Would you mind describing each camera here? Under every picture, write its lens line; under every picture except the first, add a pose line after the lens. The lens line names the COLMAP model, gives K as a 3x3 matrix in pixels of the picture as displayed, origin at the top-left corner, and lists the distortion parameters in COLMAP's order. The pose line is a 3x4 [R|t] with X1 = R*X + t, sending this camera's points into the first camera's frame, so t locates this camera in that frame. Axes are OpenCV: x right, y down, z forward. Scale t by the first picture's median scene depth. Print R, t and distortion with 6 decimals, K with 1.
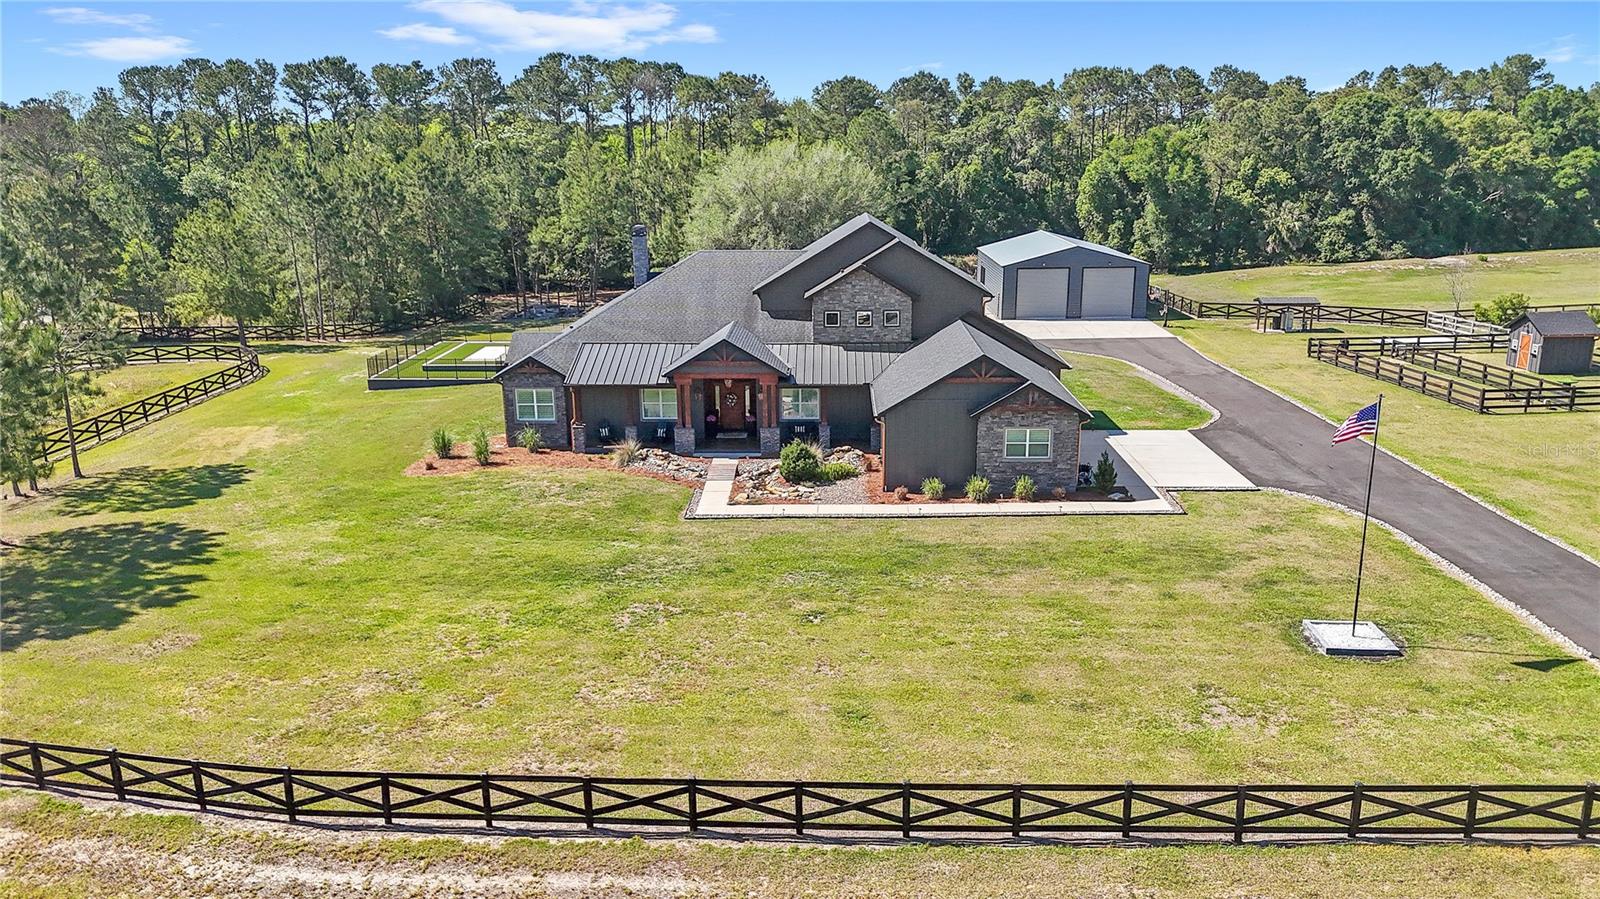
lens RADIAL K [[1177.5, 0, 801.2], [0, 1177.5, 455.2], [0, 0, 1]] dist [0.075834, -0.071161]
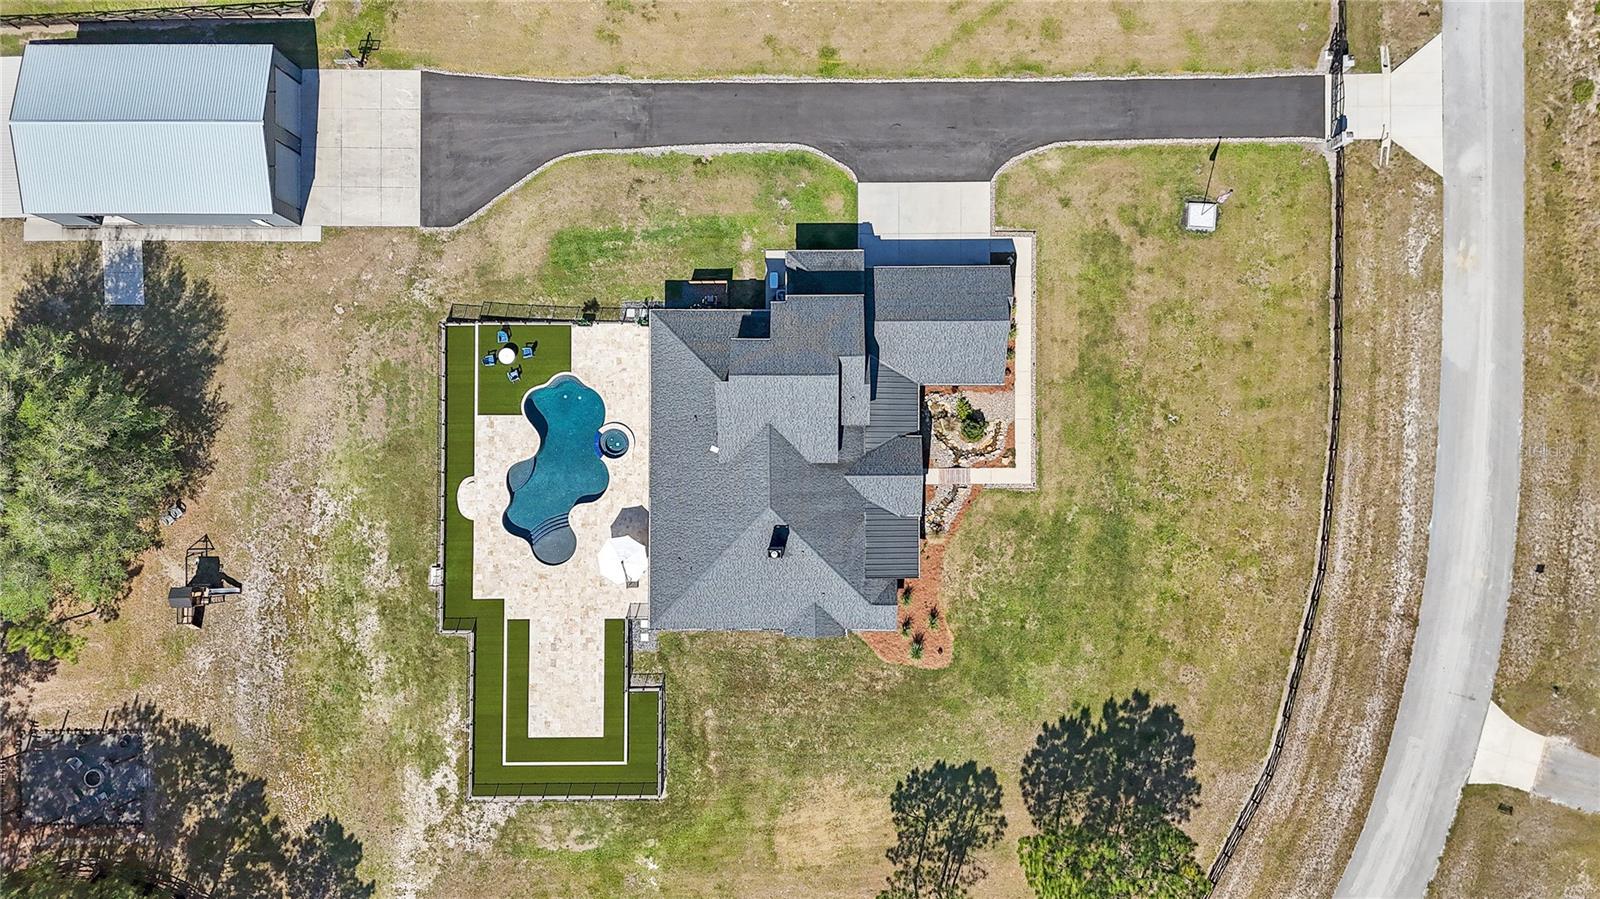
lens RADIAL K [[1177.5, 0, 801.2], [0, 1177.5, 455.2], [0, 0, 1]] dist [0.075834, -0.071161]
pose [[-0.026287, -0.999080, 0.033889, -0.046982], [0.271320, 0.025498, 0.962152, -0.892975], [-0.962130, 0.034487, 0.270400, 0.395417]]
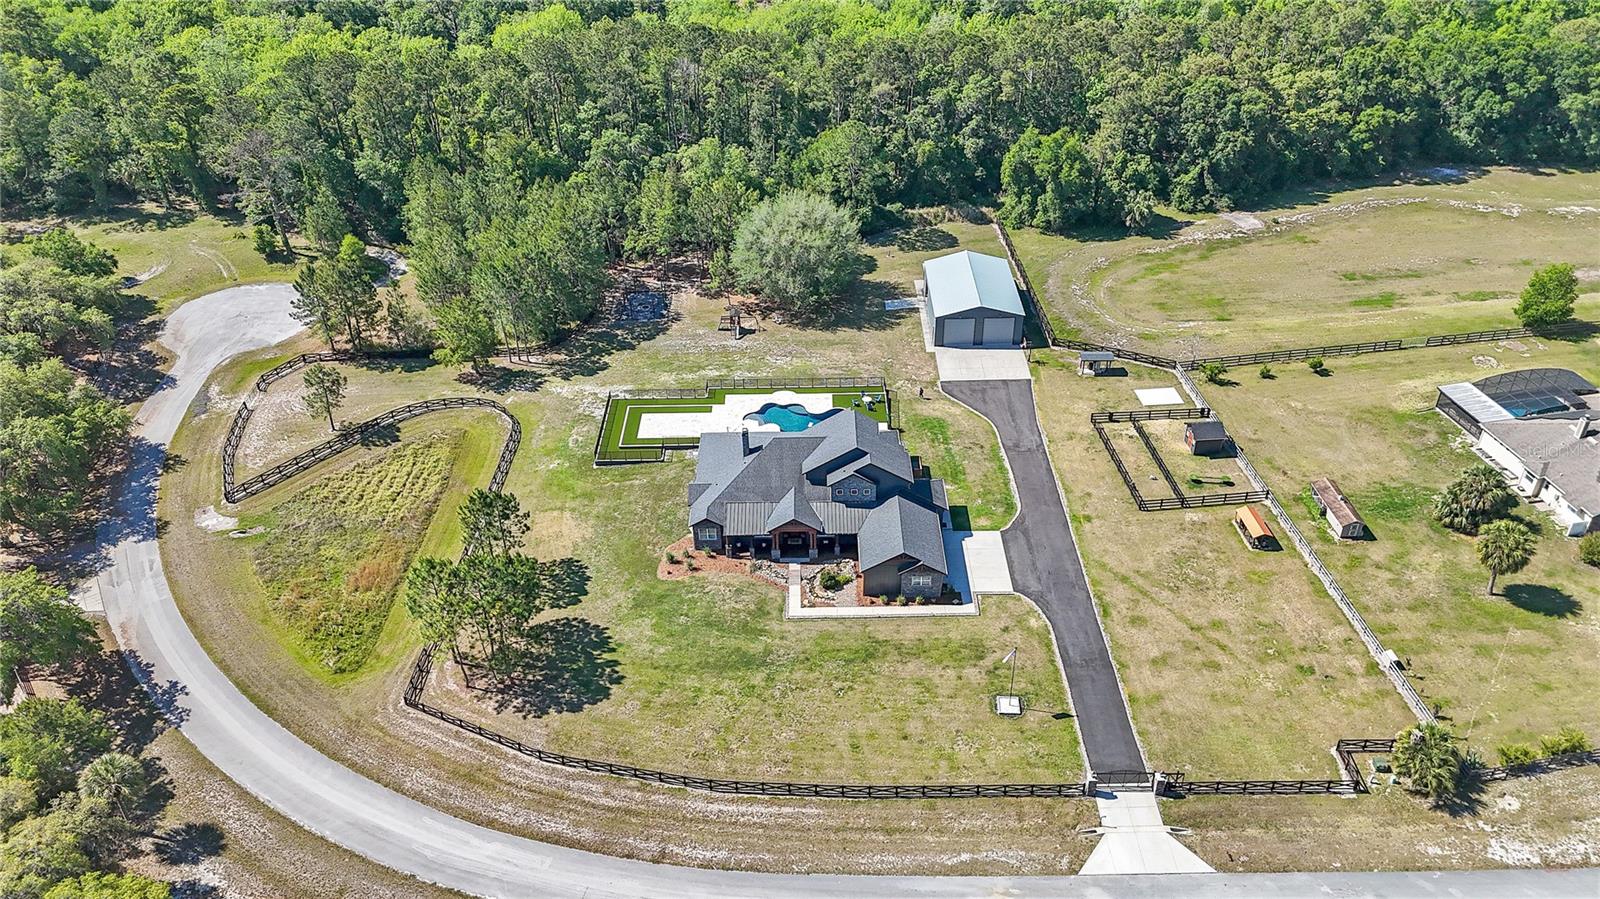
lens RADIAL K [[1175.3, 0, 800.0], [0, 1175.3, 449.5], [0, 0, 1]] dist [0.088599, -0.092126]
pose [[0.999666, -0.021936, 0.013650, -0.044114], [0.016189, 0.943585, 0.330734, -0.530608], [-0.020135, -0.330403, 0.943625, -0.600351]]
